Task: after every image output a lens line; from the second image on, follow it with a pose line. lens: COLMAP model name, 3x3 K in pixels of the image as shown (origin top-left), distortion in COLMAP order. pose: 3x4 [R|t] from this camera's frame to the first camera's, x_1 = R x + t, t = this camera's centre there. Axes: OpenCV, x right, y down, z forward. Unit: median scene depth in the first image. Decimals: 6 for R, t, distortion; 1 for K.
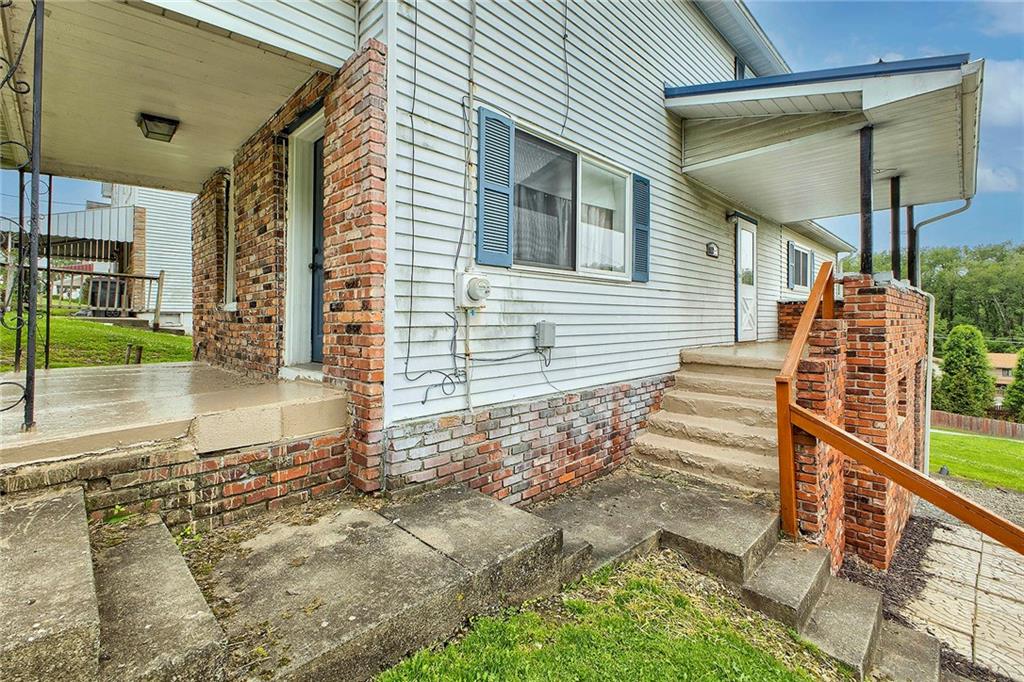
lens RADIAL K [[439.8, 0, 515.9], [0, 439.8, 324.5], [0, 0, 1]] dist [0.002259, 0.000265]
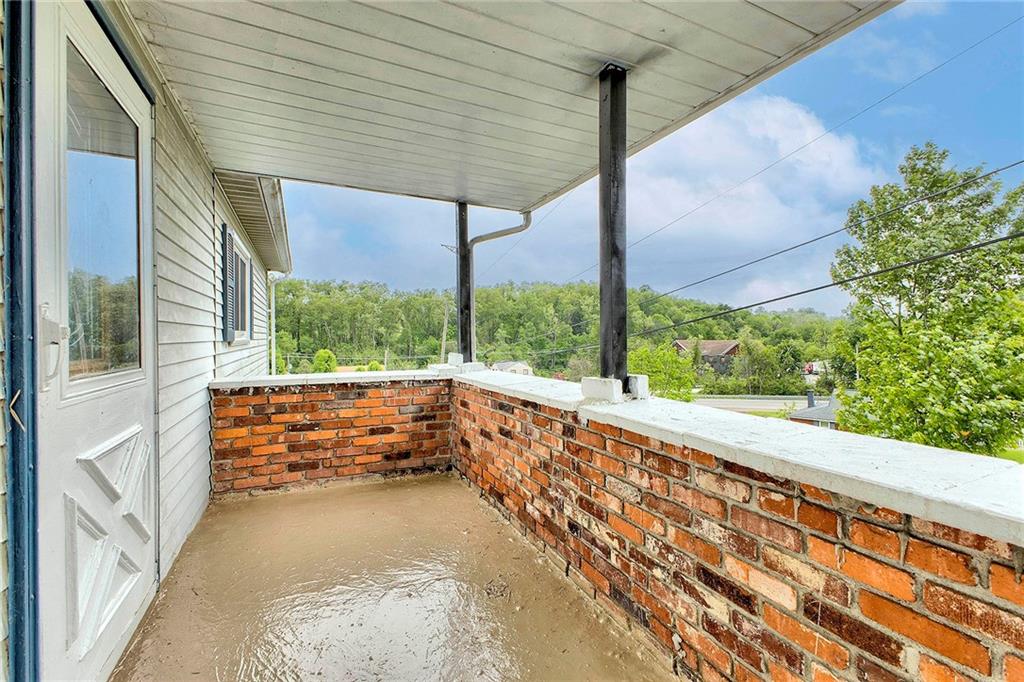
lens RADIAL K [[439.7, 0, 495.8], [0, 439.7, 340.0], [0, 0, 1]] dist [0.000097, 0.000043]
pose [[0.344396, -0.007009, 0.938798, 0.329844], [0.007732, 0.999959, 0.004629, -0.084305], [-0.938793, 0.005665, 0.344436, 0.632366]]
